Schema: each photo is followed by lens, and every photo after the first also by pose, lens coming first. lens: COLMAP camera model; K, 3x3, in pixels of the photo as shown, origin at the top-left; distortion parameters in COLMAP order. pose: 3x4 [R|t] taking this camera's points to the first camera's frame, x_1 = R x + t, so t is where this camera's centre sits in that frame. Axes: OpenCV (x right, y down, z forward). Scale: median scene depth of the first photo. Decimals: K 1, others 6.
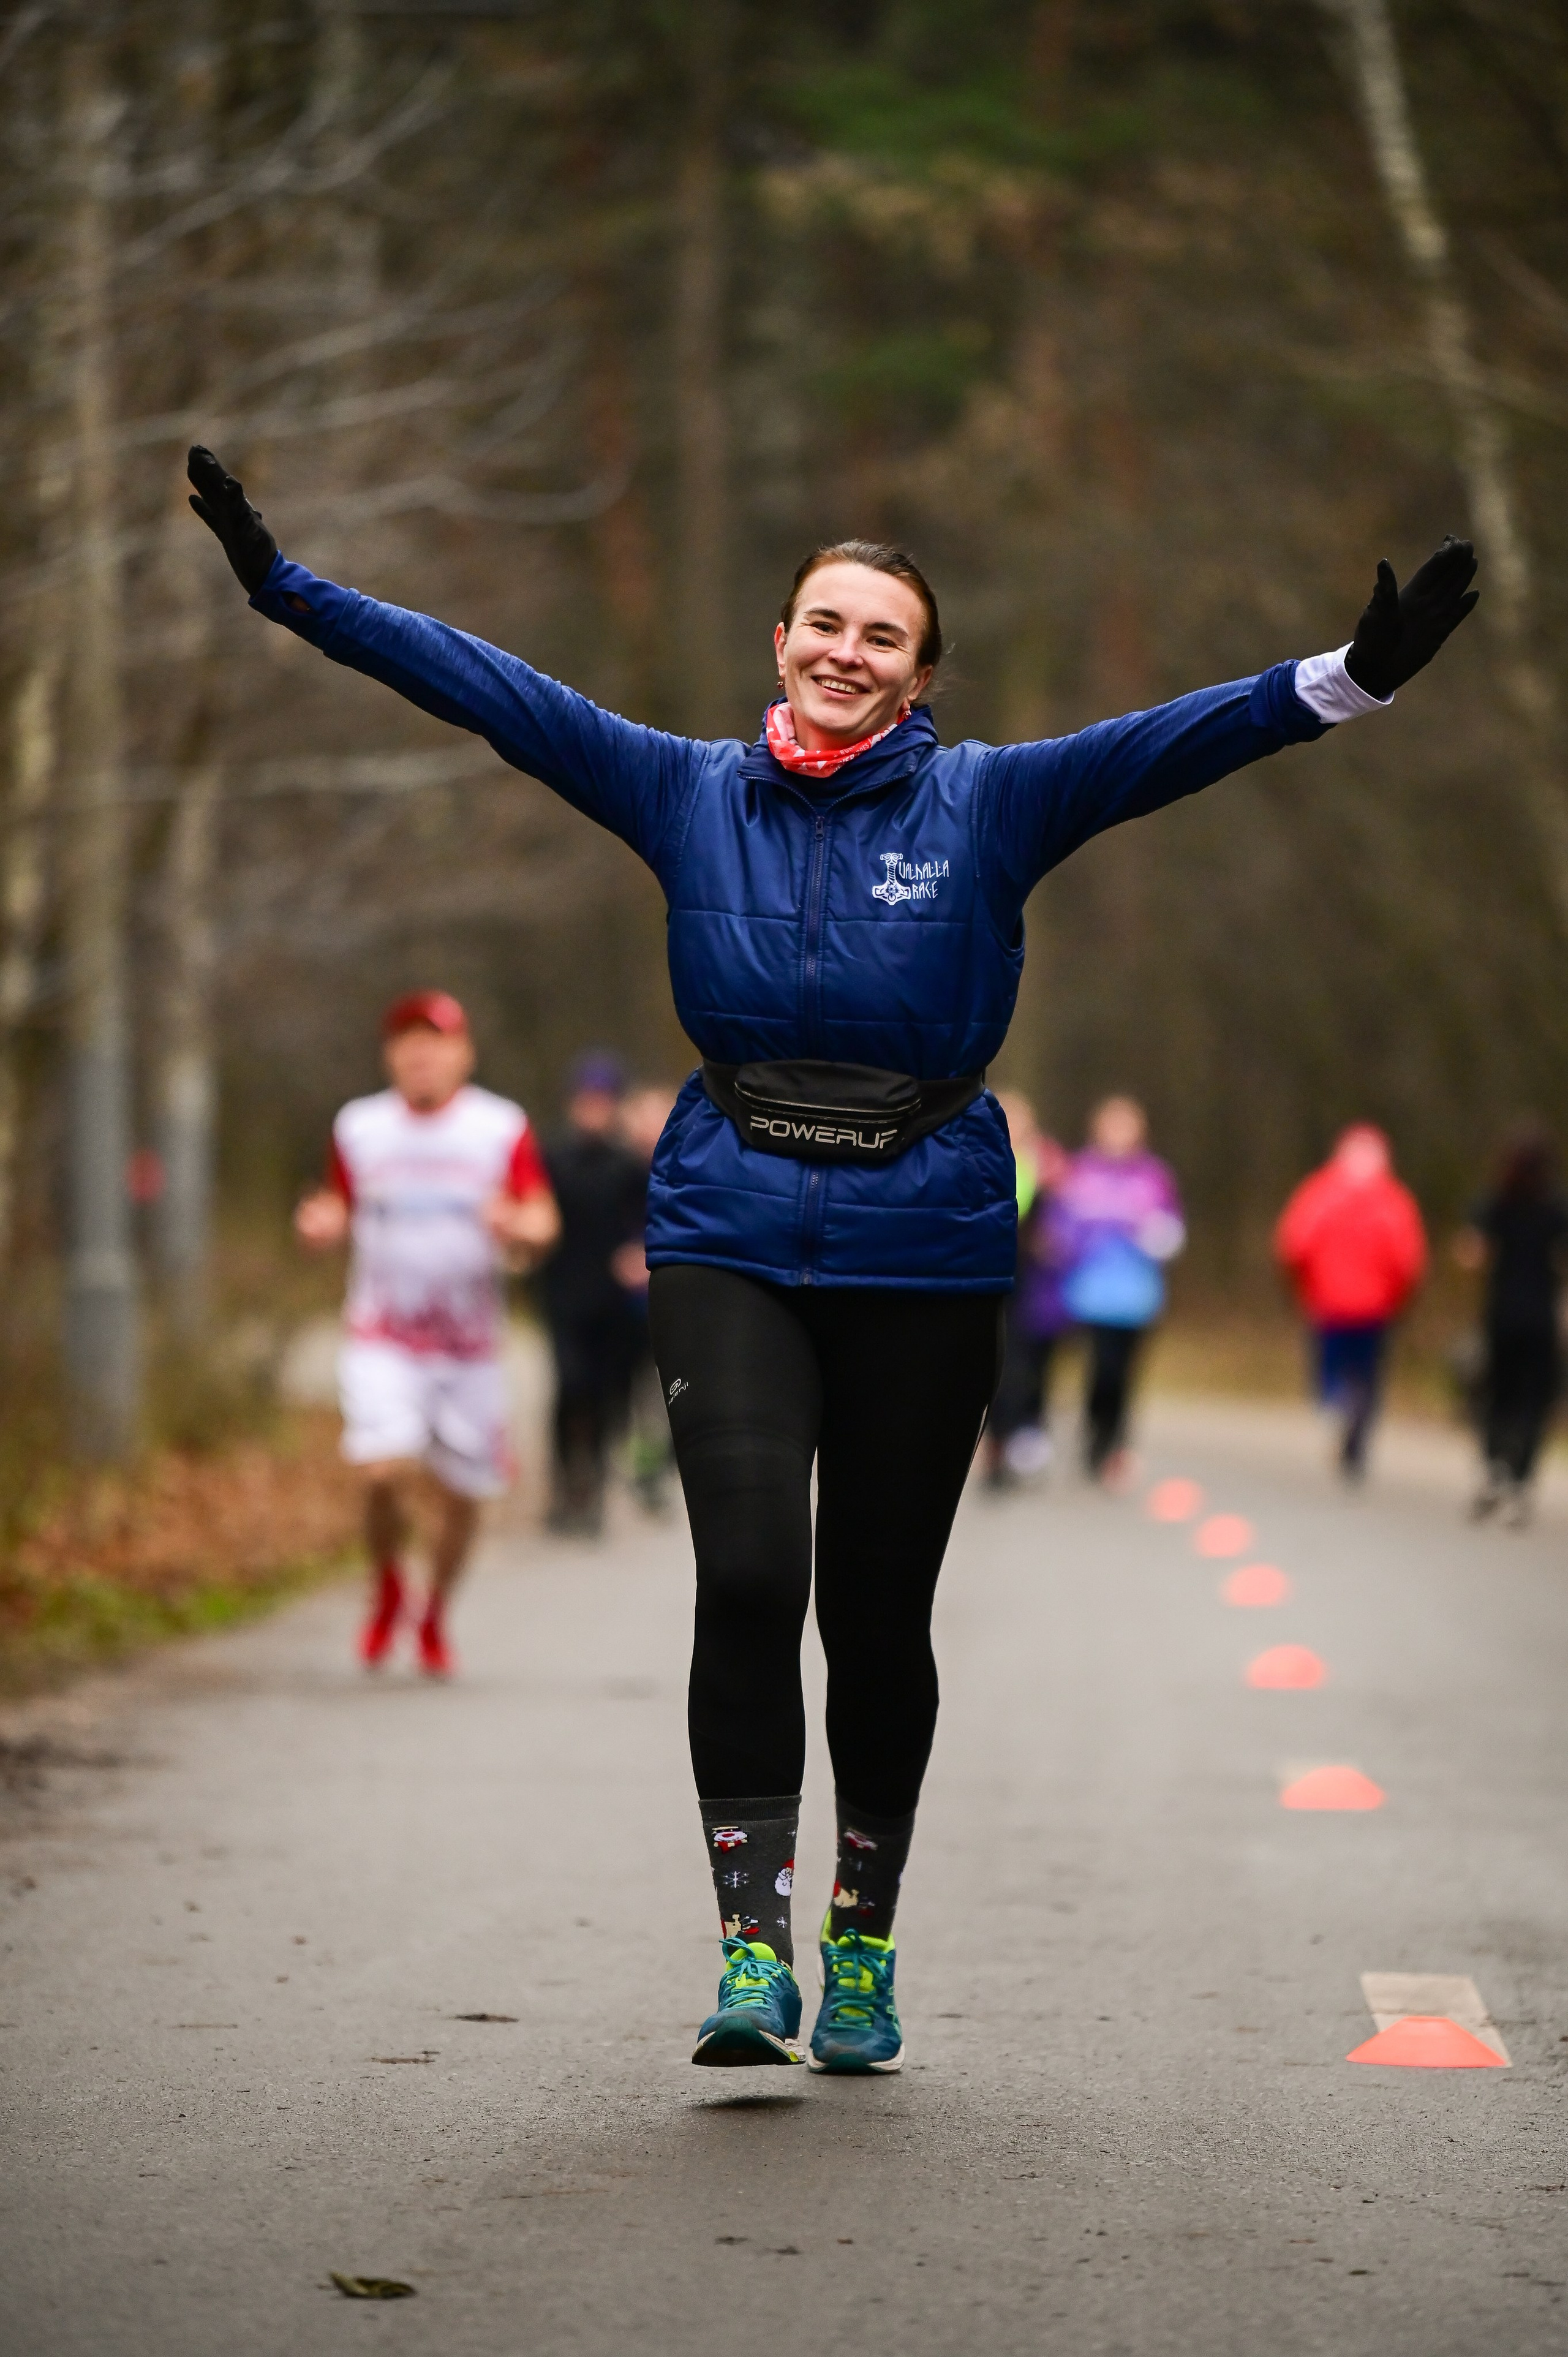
lens RADIAL K [[15998.2, 0, 792.4], [0, 15998.2, 1124.0], [0, 0, 1]] dist [2.776989, 0.000000]
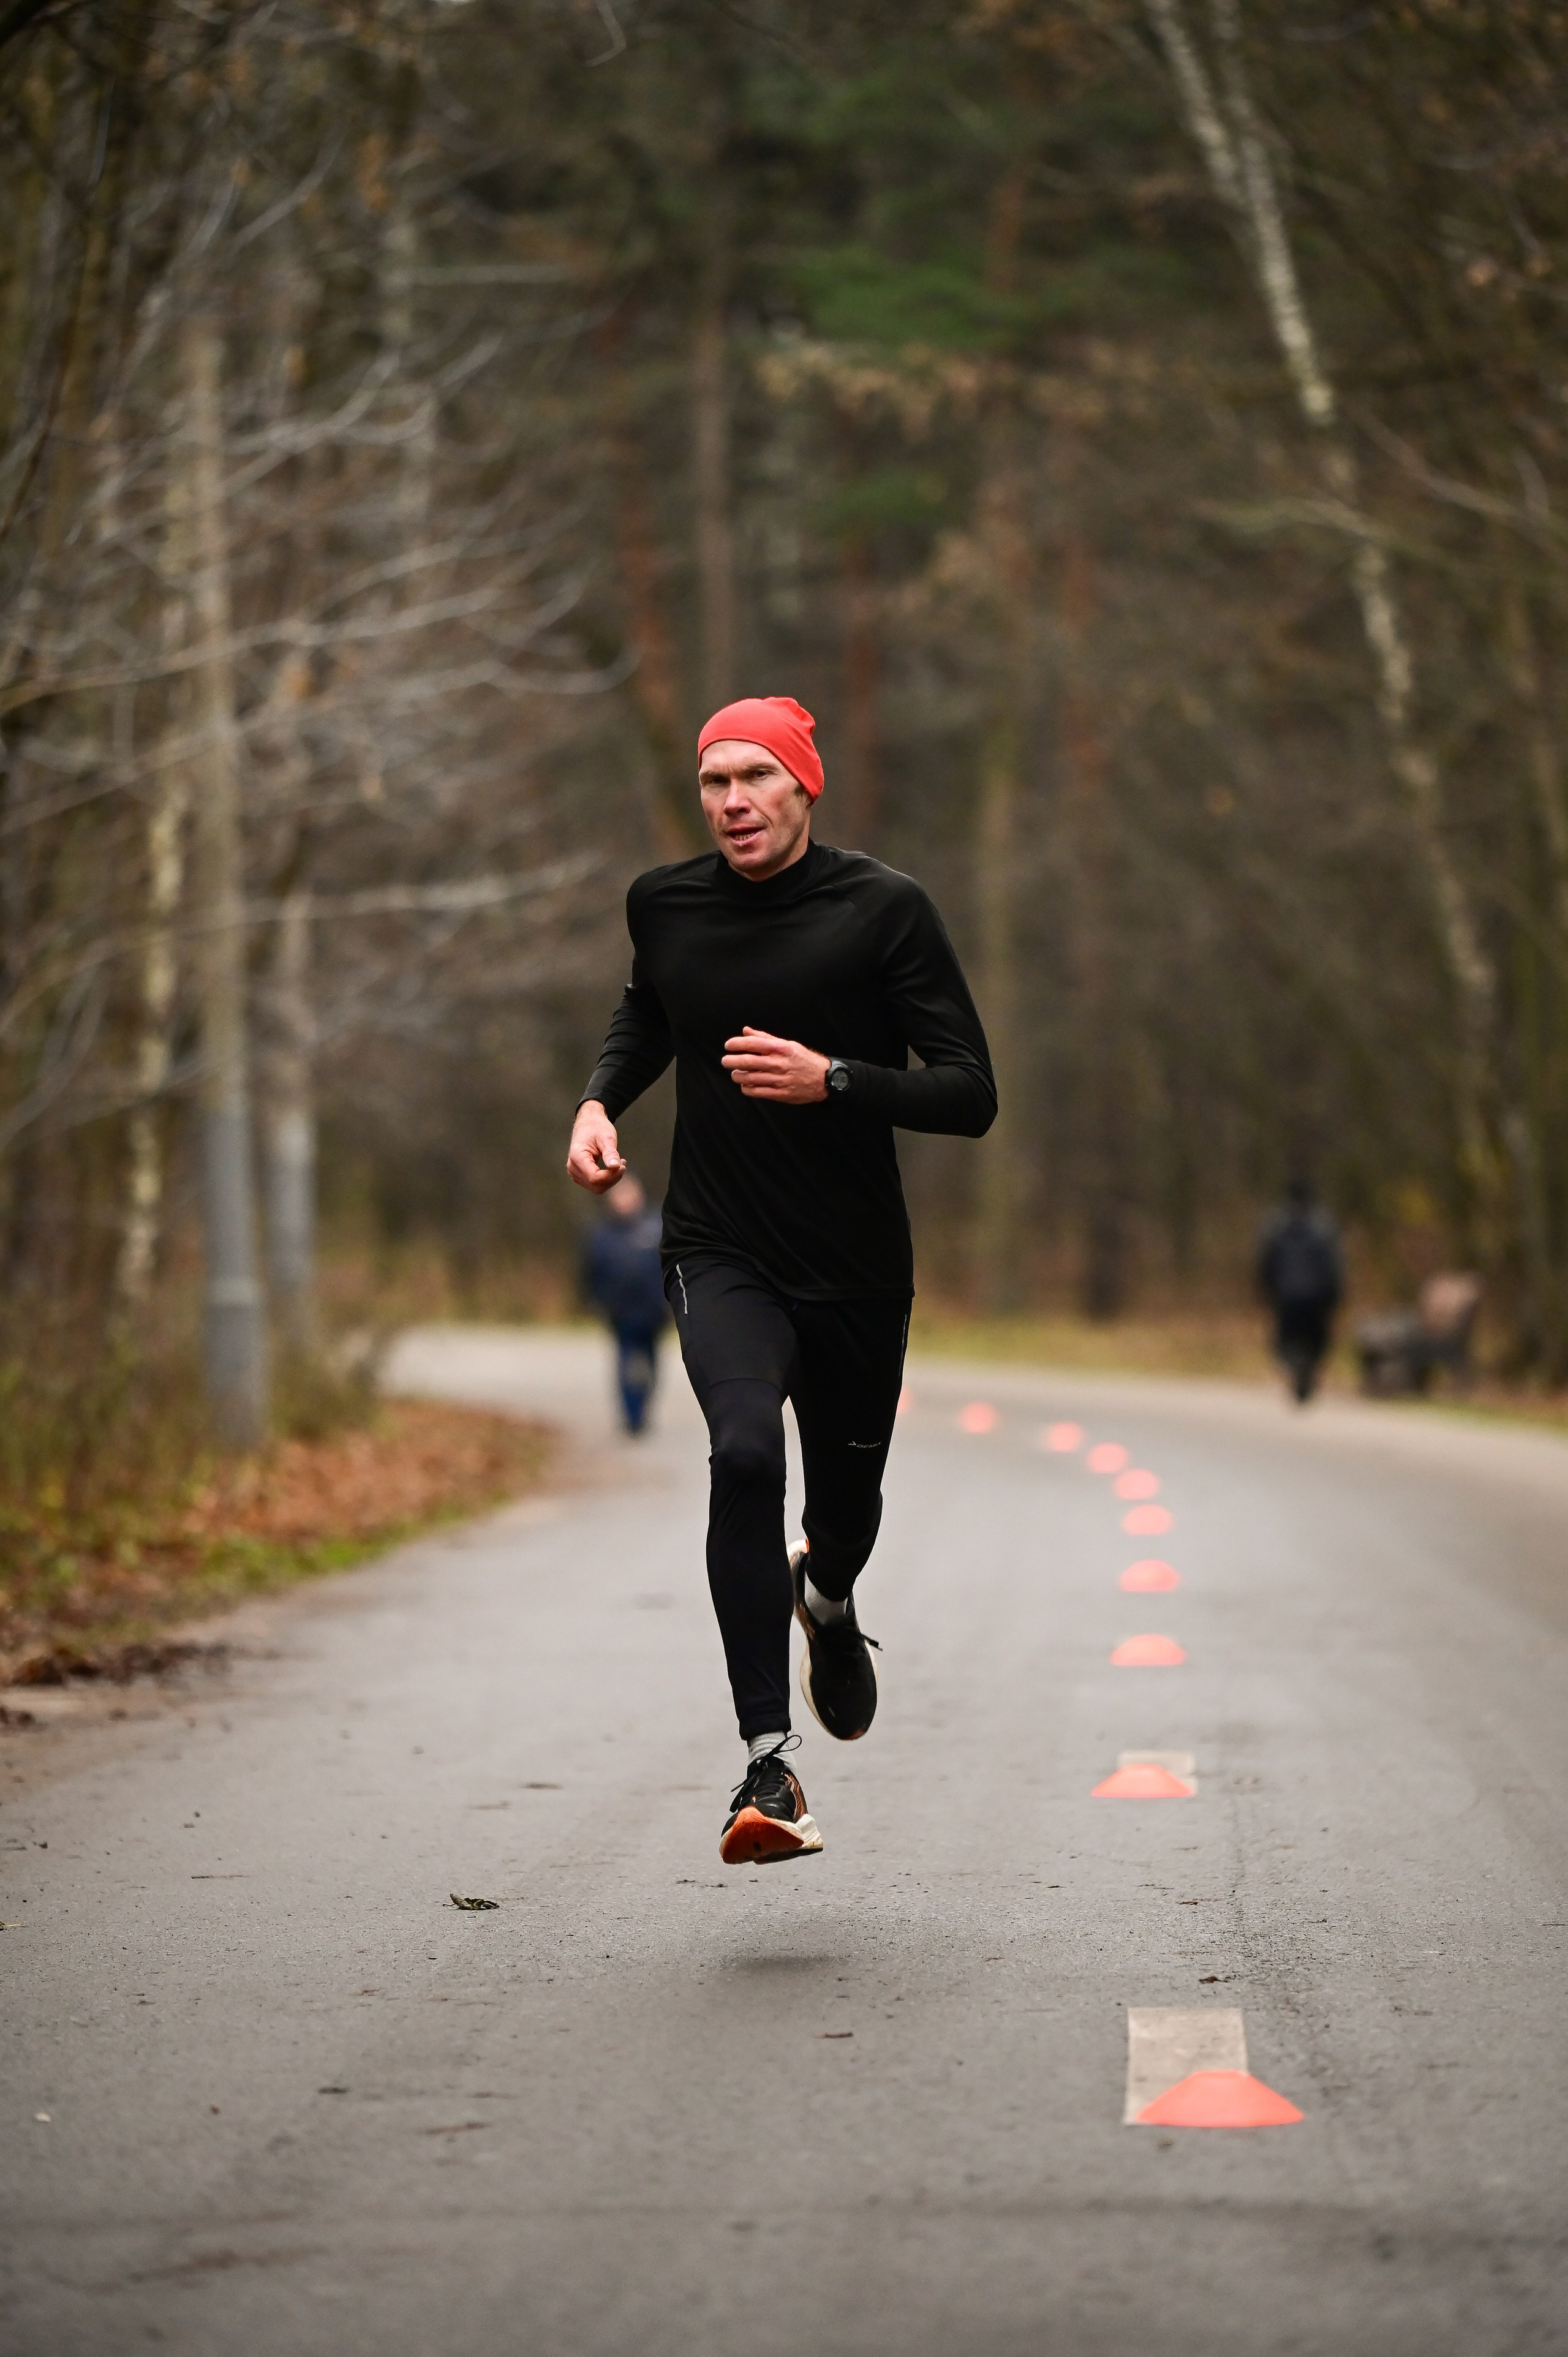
lens RADIAL K [[15998.2, 0, 779.6], [0, 15998.2, 1182.2], [0, 0, 1]] dist [2.776989, 0.000000]
pose [[0.999721, -0.023025, -0.005263, 0.005369], [0.023048, 0.999725, 0.004353, -0.003517], [0.005162, -0.004473, 0.999977, -0.219049]]
